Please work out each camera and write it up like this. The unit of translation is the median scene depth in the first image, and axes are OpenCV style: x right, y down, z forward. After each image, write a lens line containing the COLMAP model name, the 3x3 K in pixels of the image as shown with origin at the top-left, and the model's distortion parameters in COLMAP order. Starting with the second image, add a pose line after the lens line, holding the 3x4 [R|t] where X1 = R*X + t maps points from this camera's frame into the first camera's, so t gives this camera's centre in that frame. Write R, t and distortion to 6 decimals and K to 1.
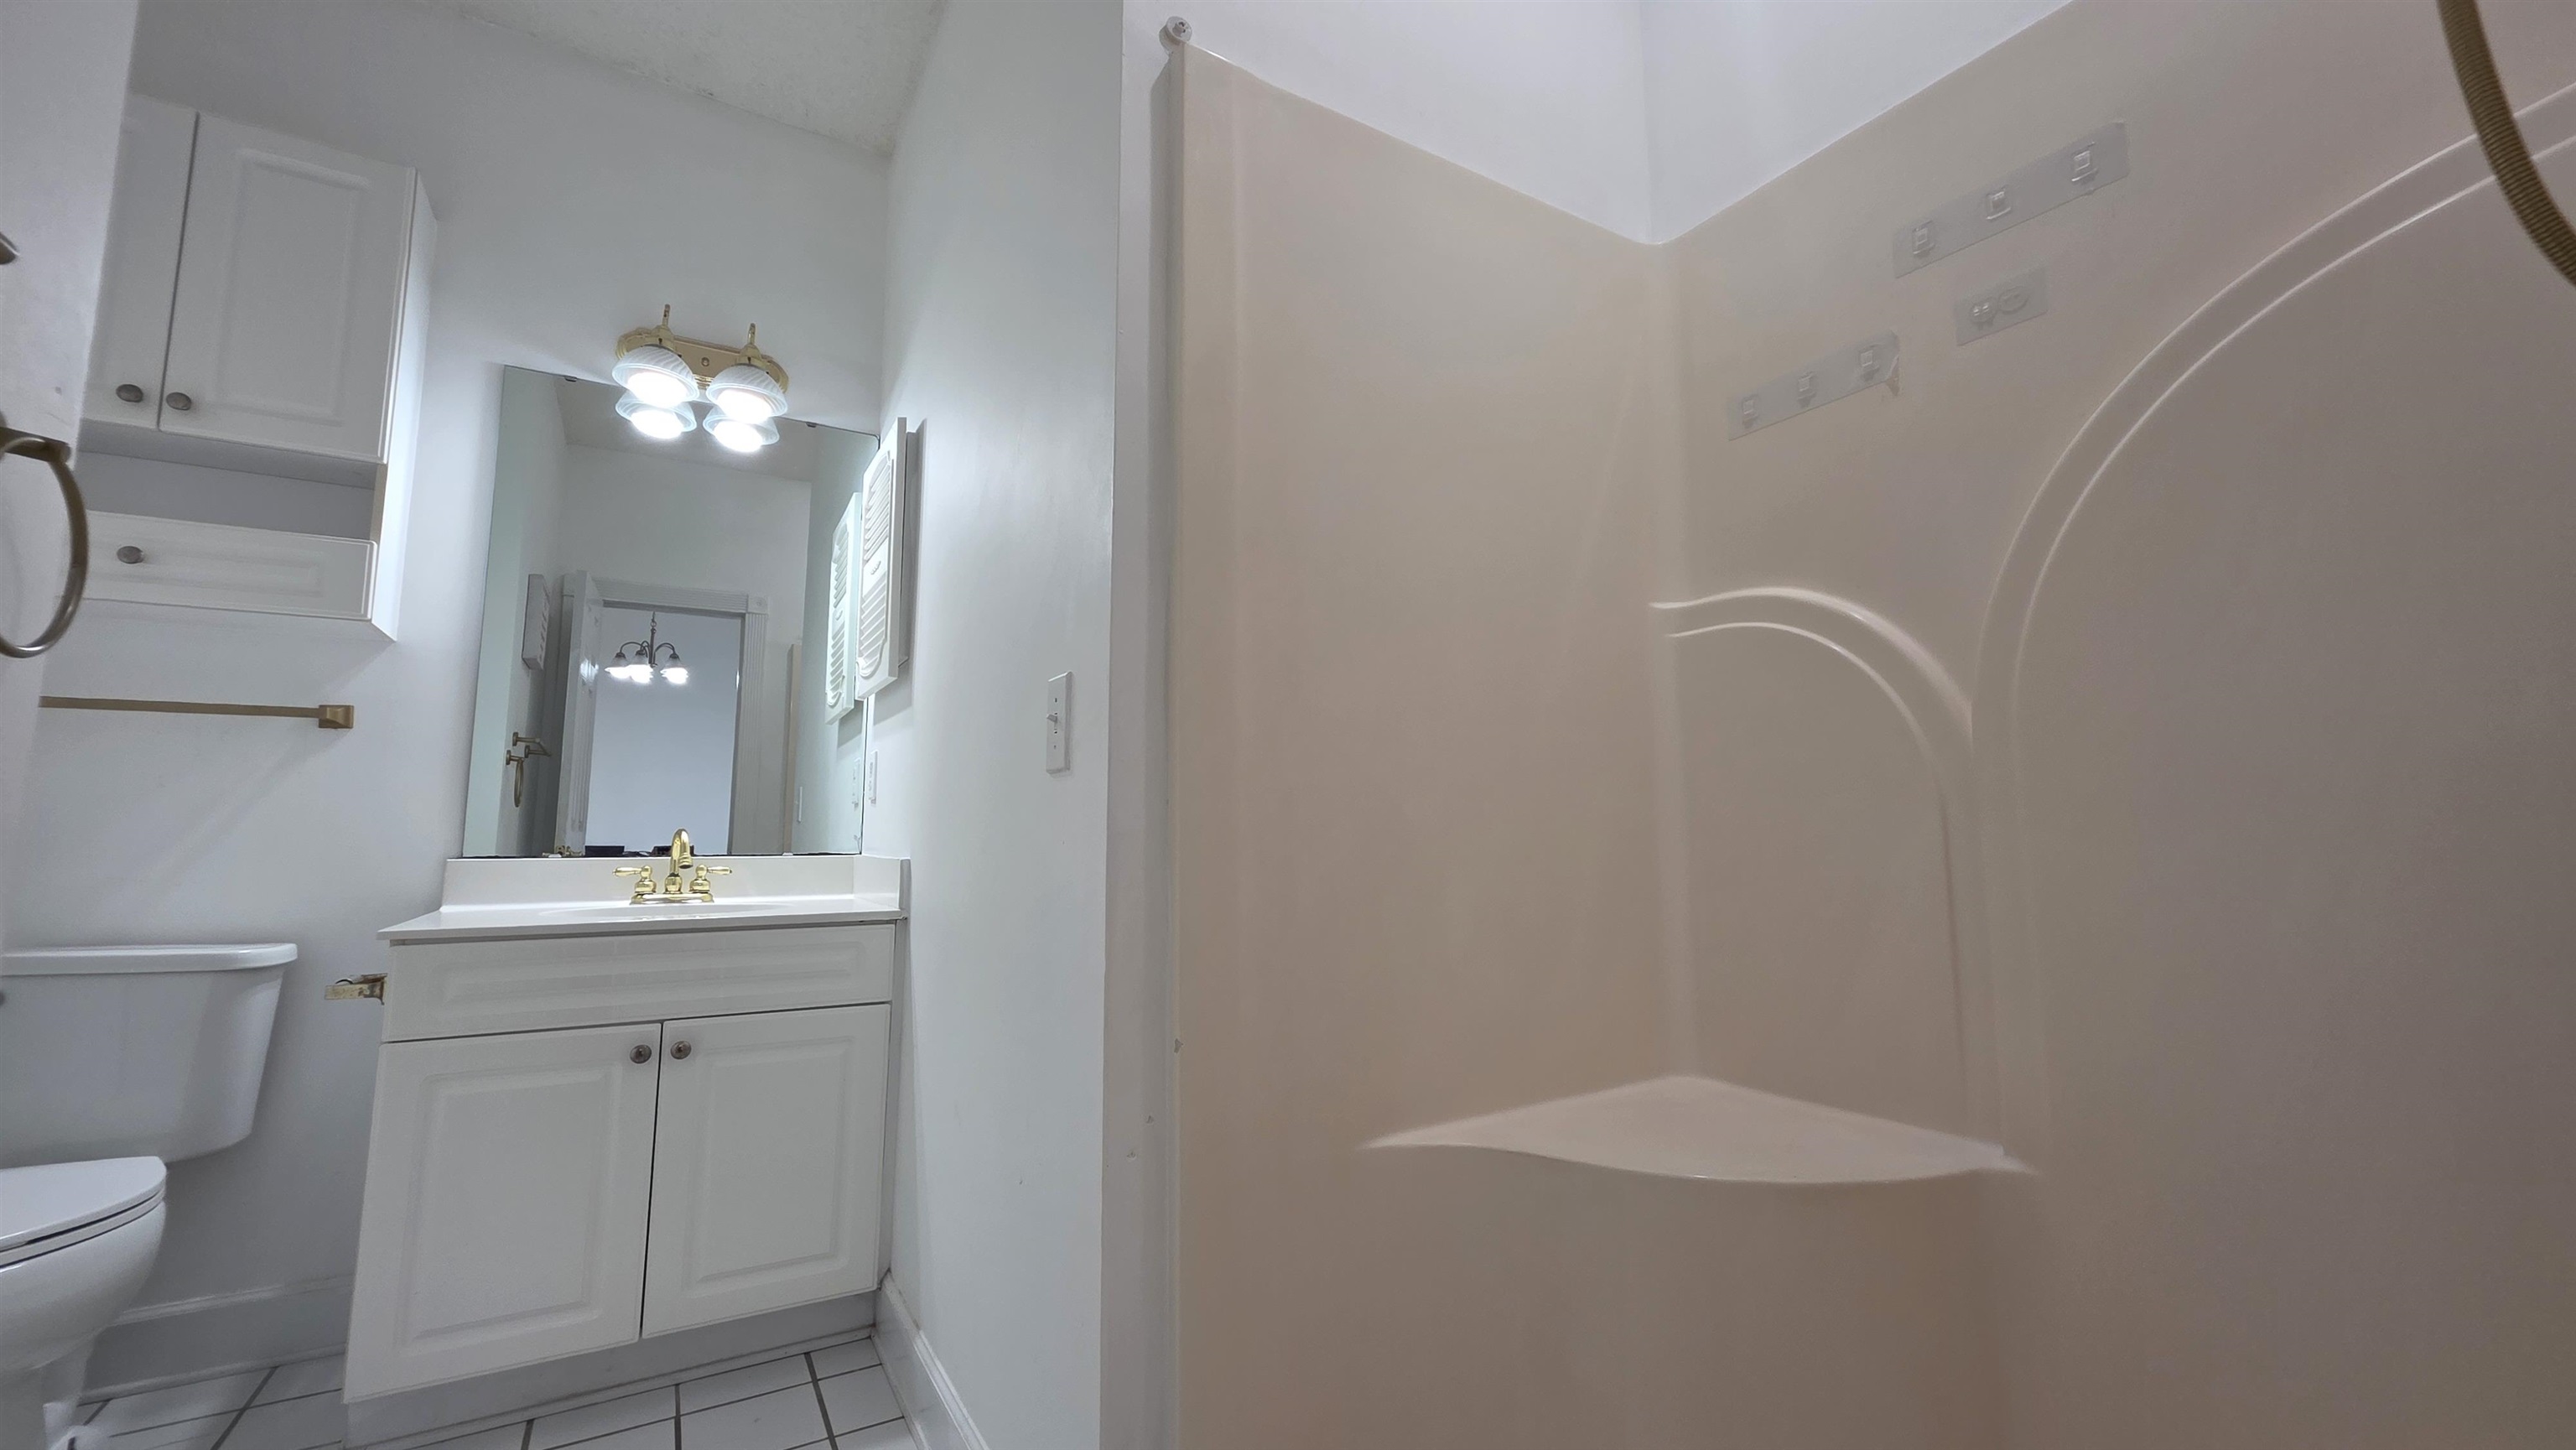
lens RADIAL K [[1039.8, 0, 1296.3], [0, 1039.8, 724.5], [0, 0, 1]] dist [0.001957, -0.001093]
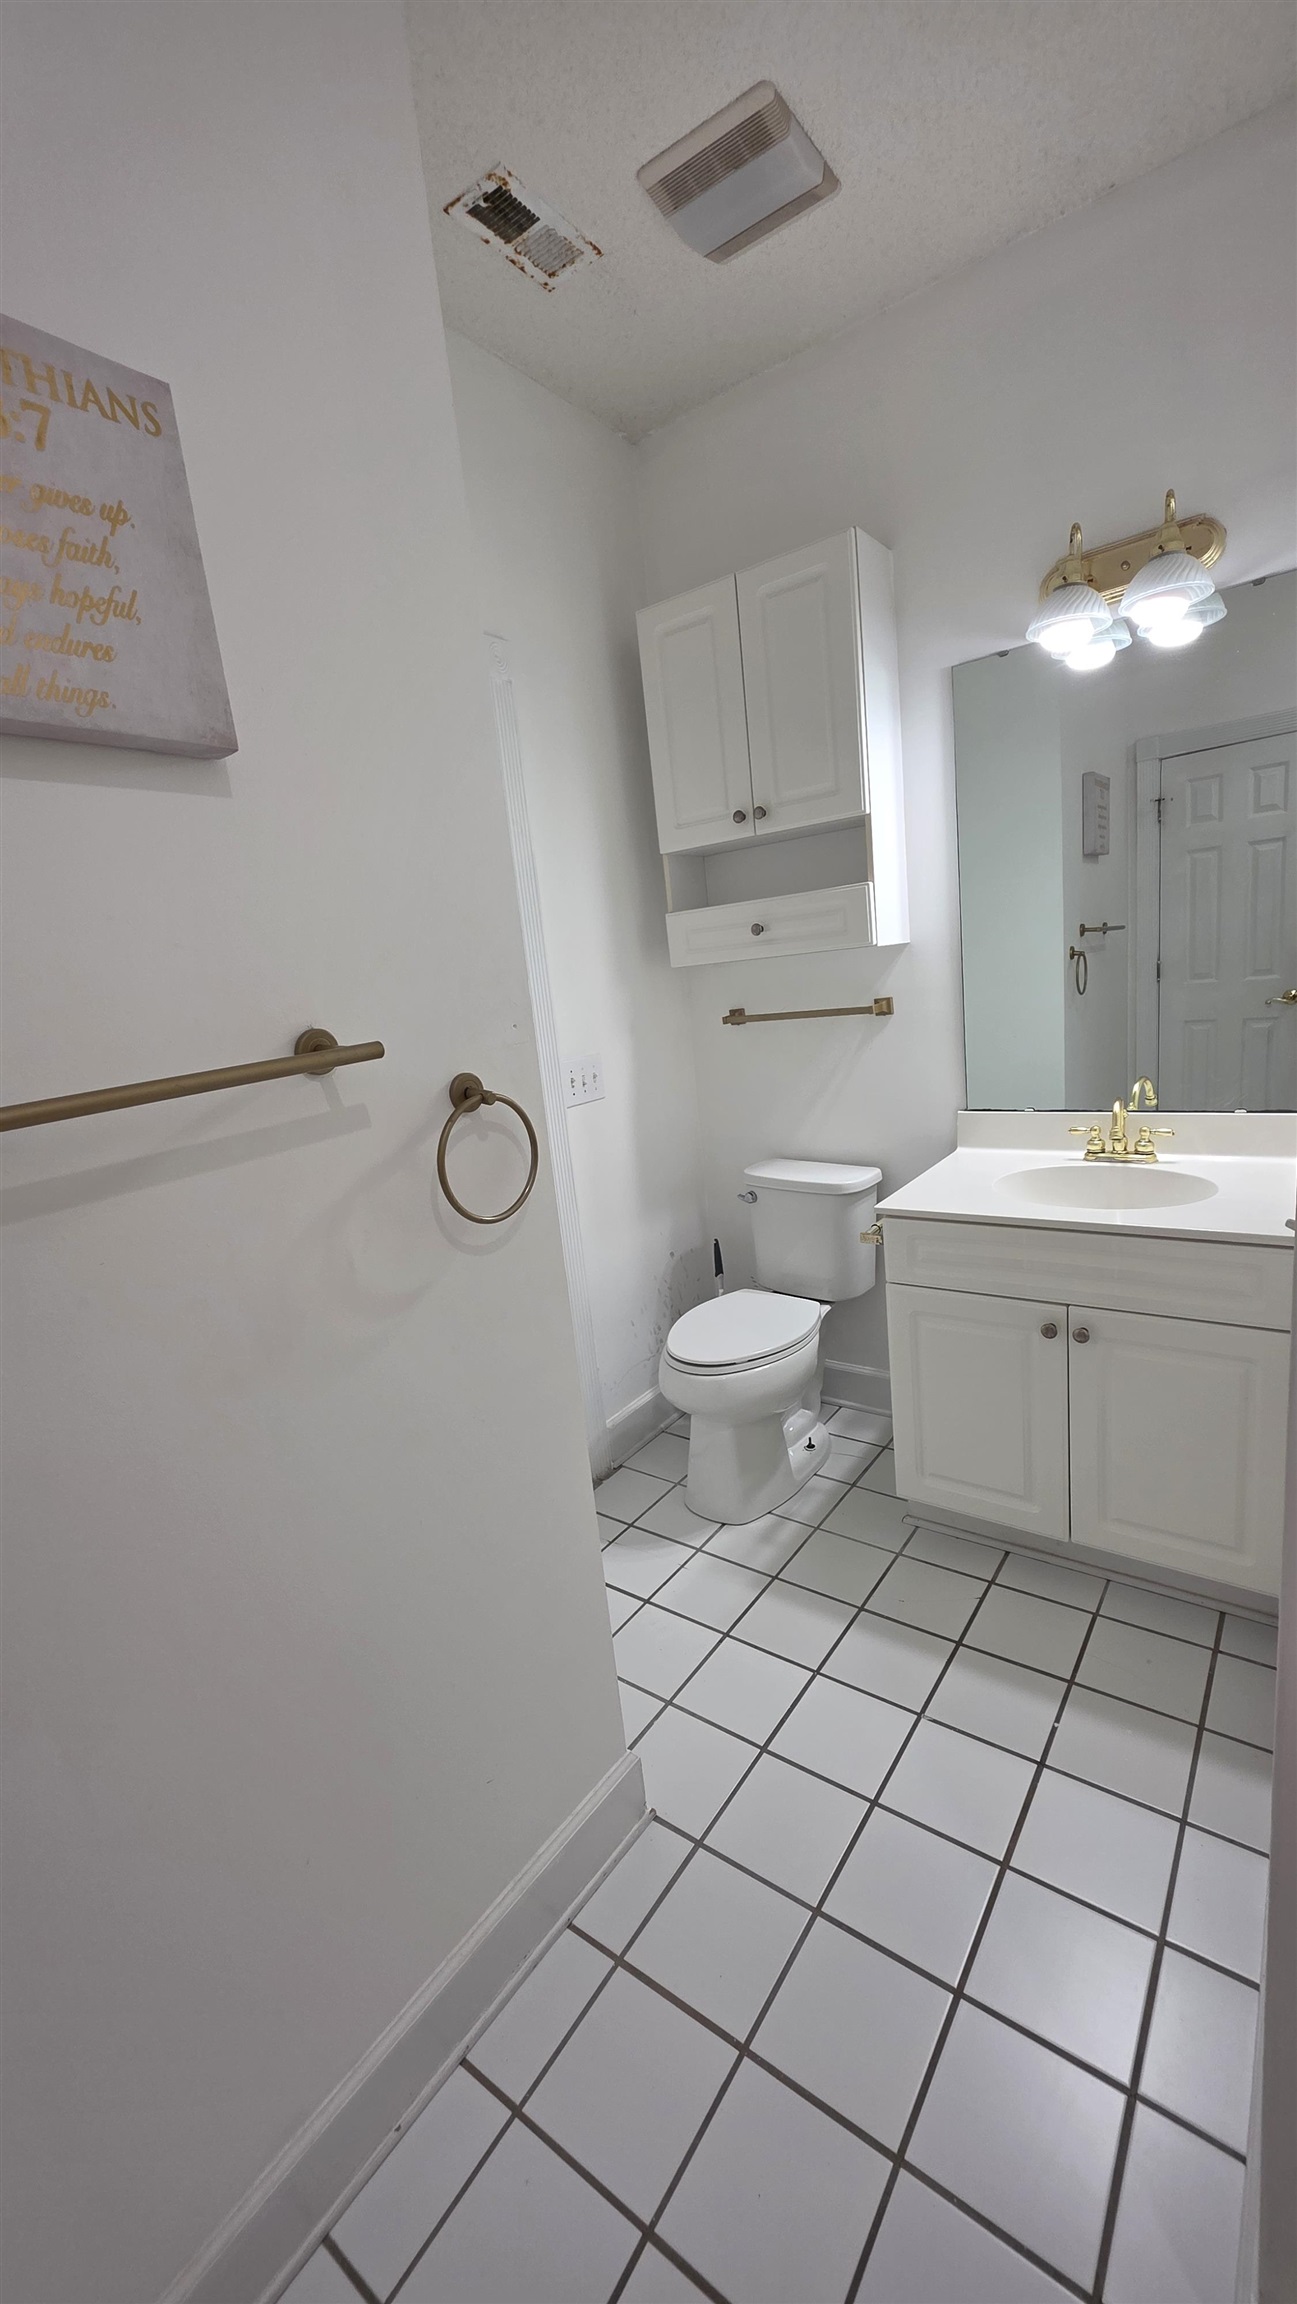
lens RADIAL K [[930.0, 0, 650.0], [0, 930.0, 1160.9], [0, 0, 1]] dist [0.001957, -0.001093]
pose [[0.363927, 0.163093, -0.917038, 0.112513], [0.219517, 0.941799, 0.254612, -0.199334], [0.905190, -0.293965, 0.306944, 0.304553]]
